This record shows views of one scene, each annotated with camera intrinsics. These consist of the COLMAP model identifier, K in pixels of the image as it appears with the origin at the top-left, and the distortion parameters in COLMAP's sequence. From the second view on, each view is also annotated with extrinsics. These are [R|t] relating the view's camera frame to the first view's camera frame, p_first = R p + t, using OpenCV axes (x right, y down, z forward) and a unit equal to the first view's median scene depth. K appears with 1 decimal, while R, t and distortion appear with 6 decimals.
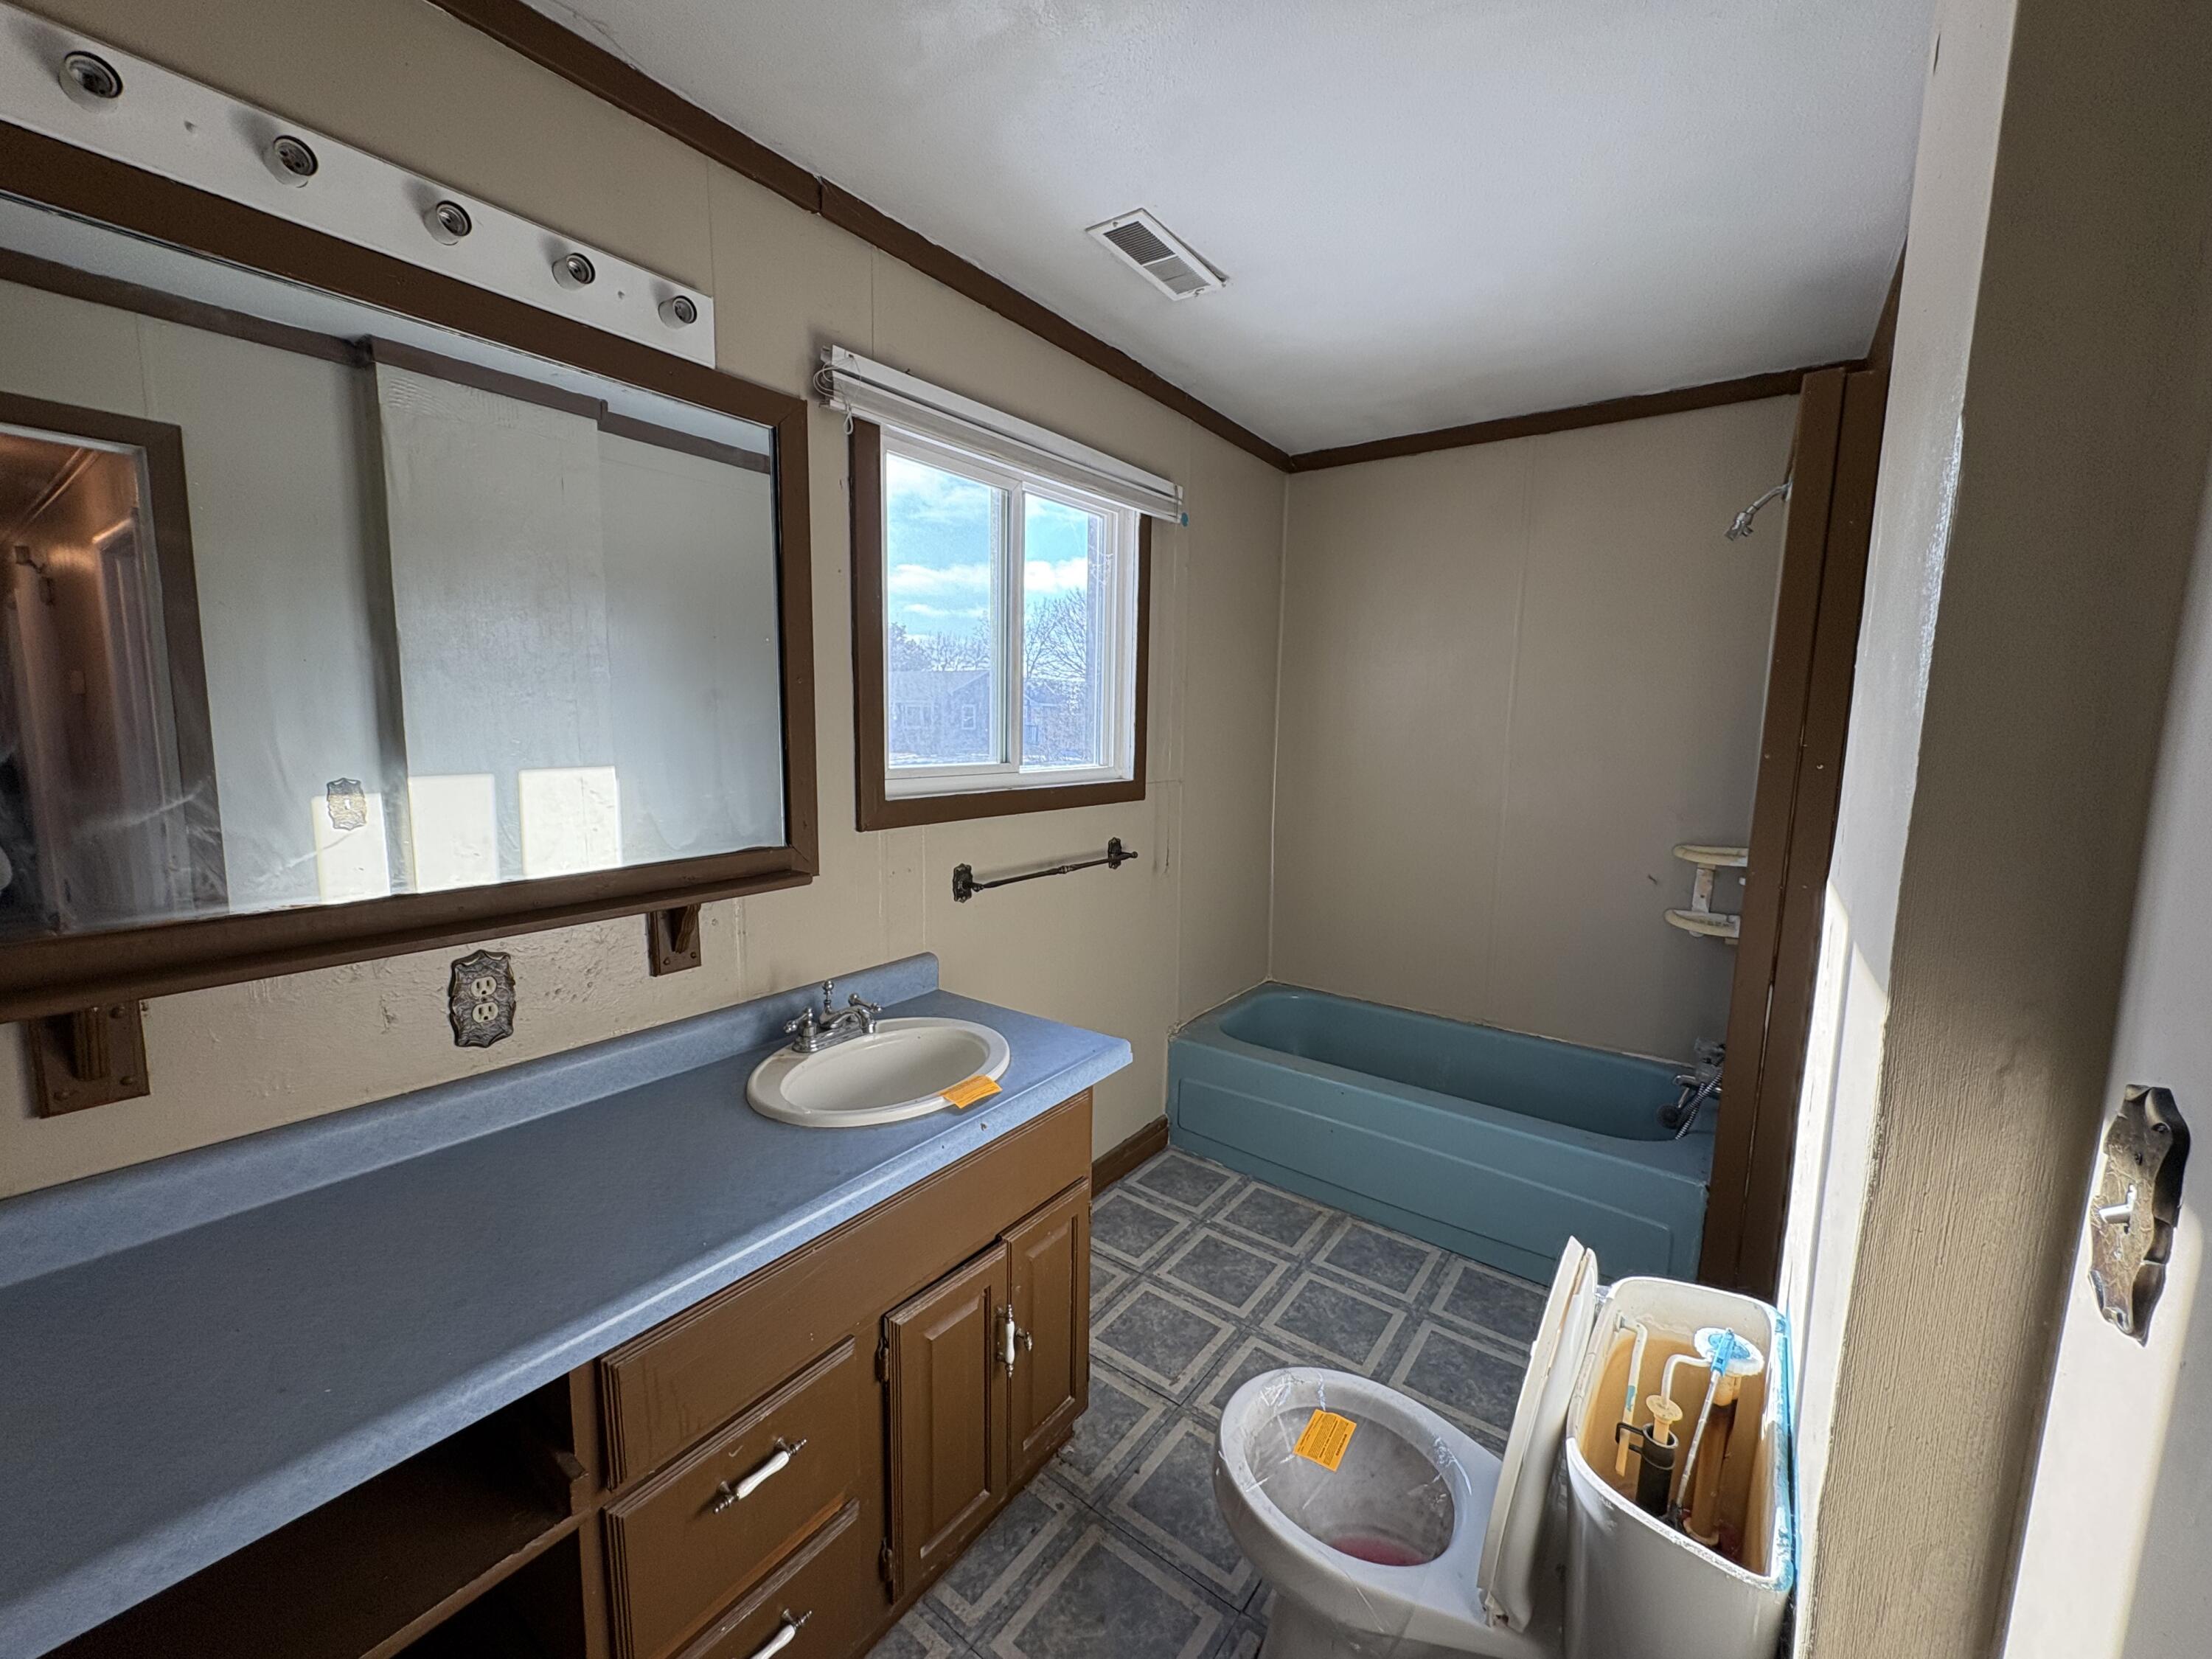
lens RADIAL K [[878.2, 0, 1107.6], [0, 878.2, 827.8], [0, 0, 1]] dist [0.002691, -0.000269]
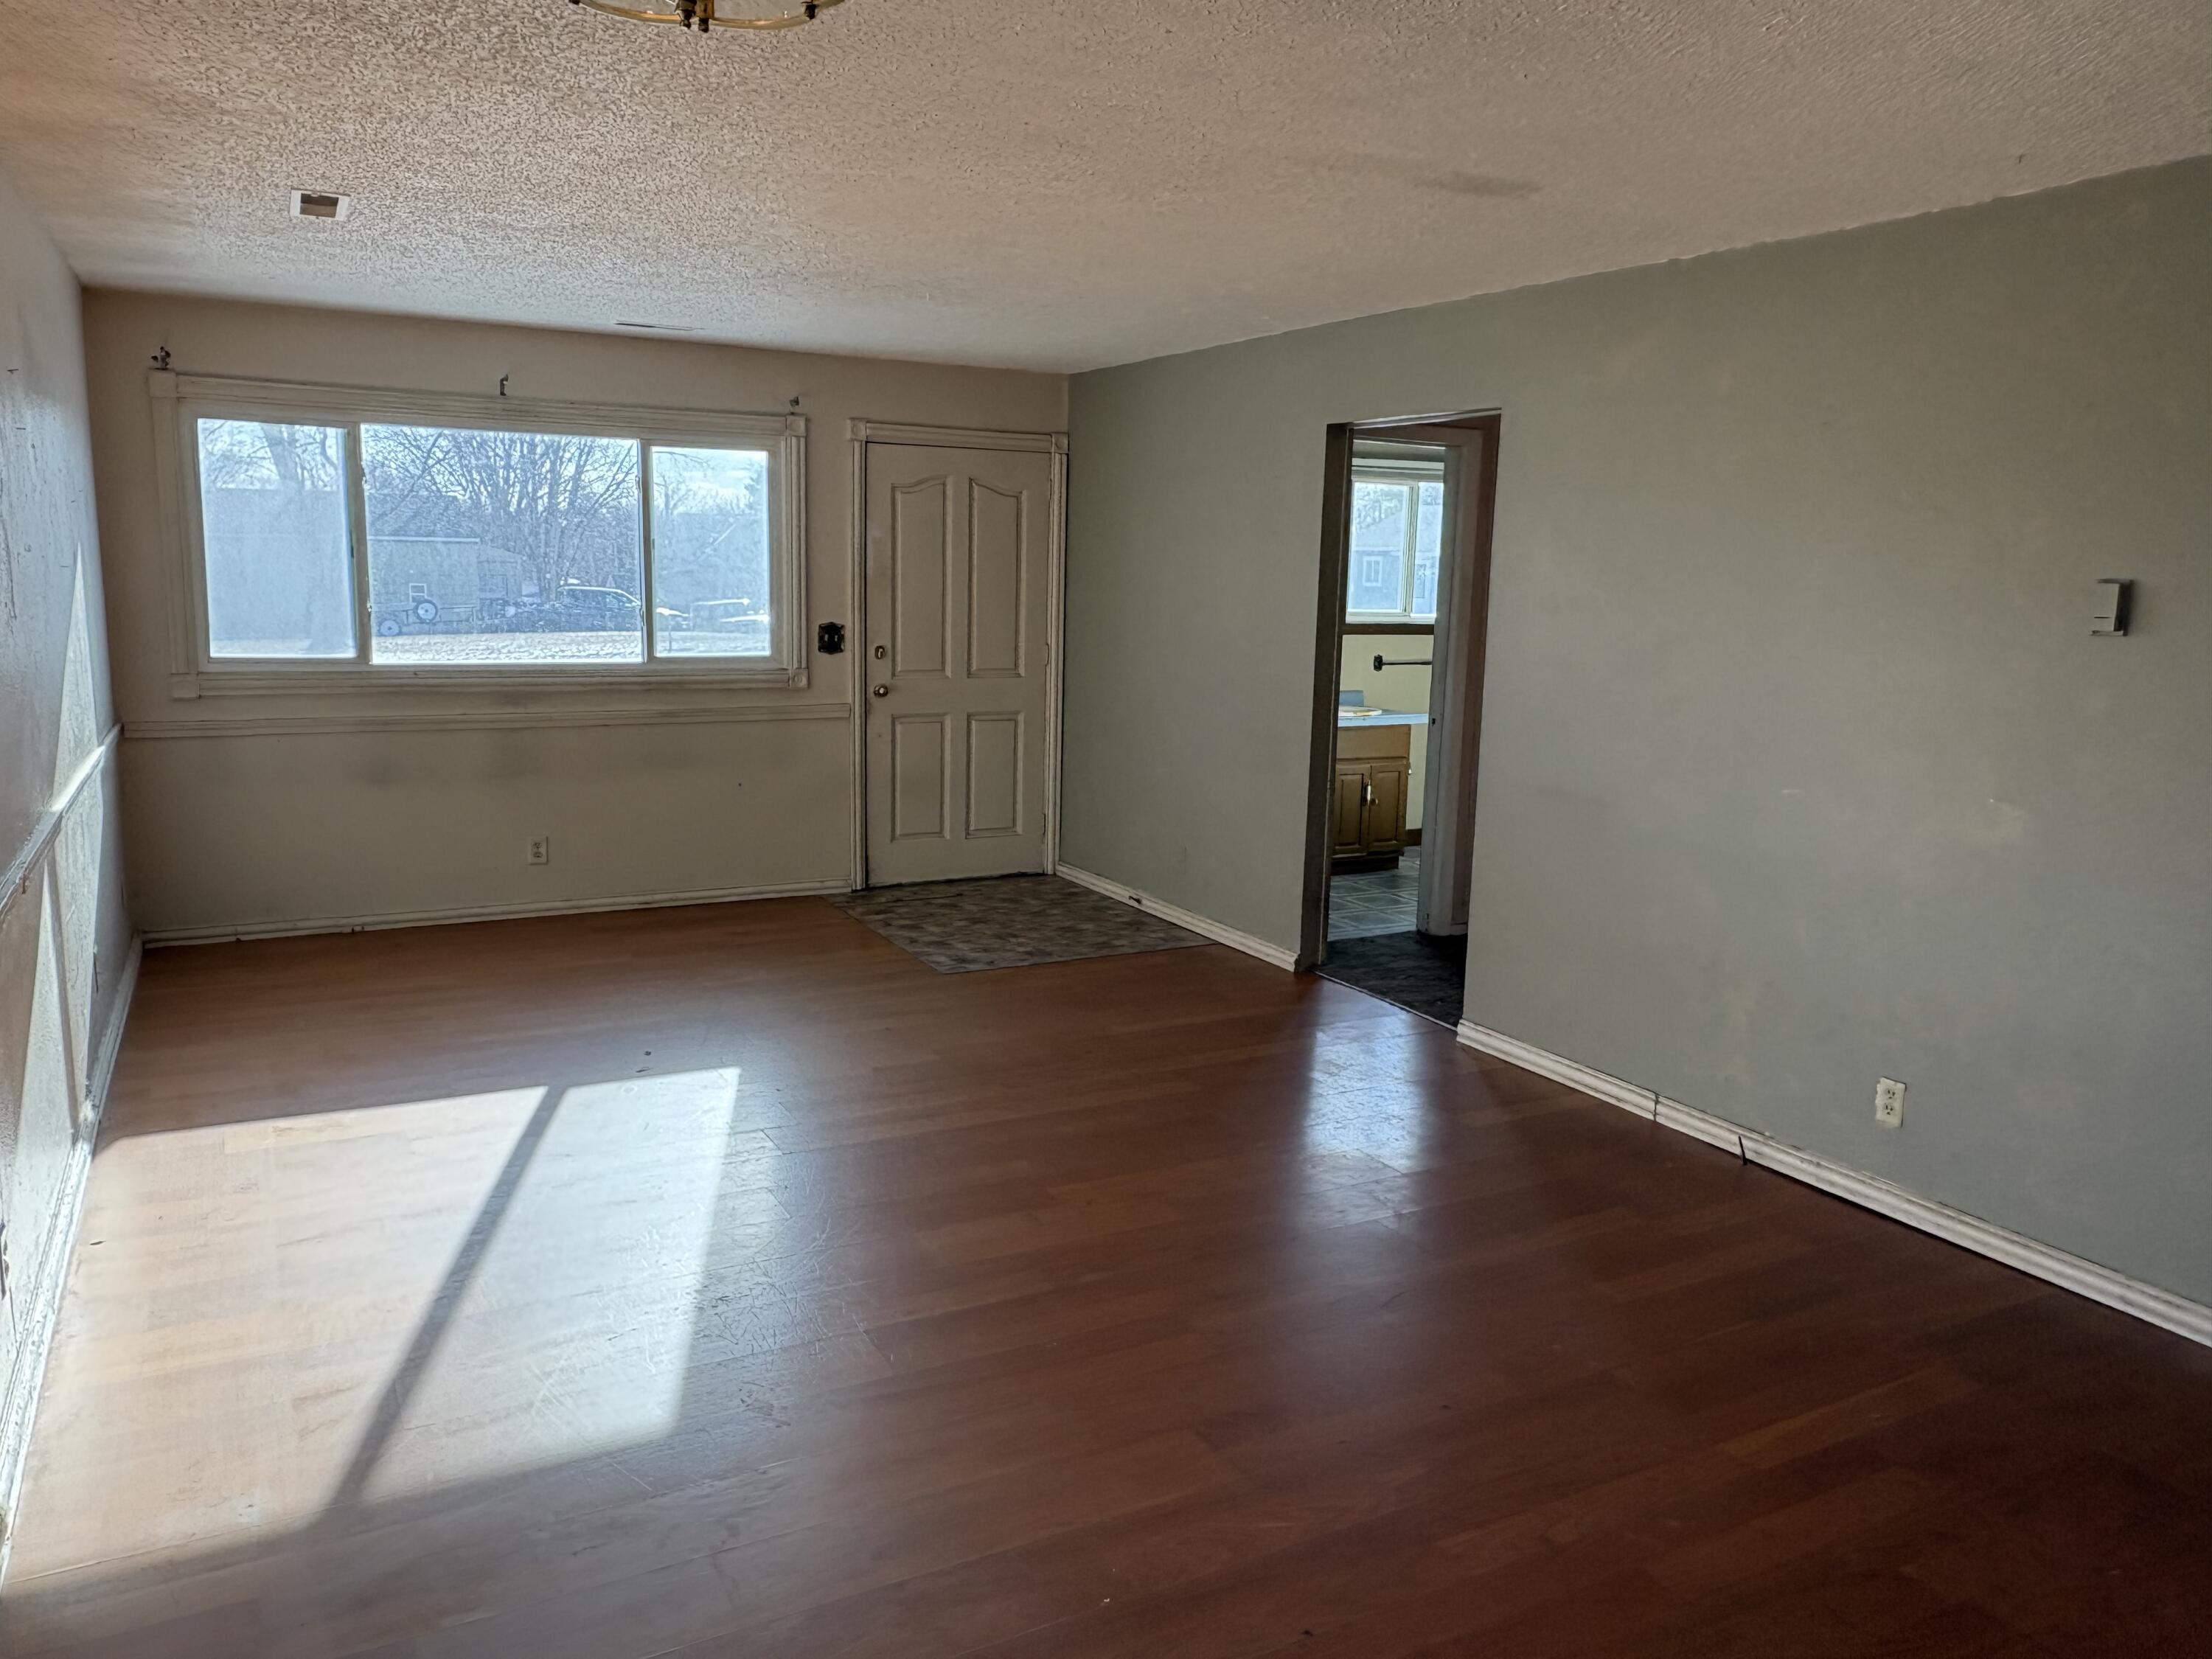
lens RADIAL K [[1584.1, 0, 1104.3], [0, 1584.1, 828.6], [0, 0, 1]] dist [-0.007021, 0.000682]
pose [[0.904254, 0.074560, -0.420436, 0.968307], [-0.060885, 0.997090, 0.045874, 0.350397], [0.422633, -0.015883, 0.906162, -3.085368]]
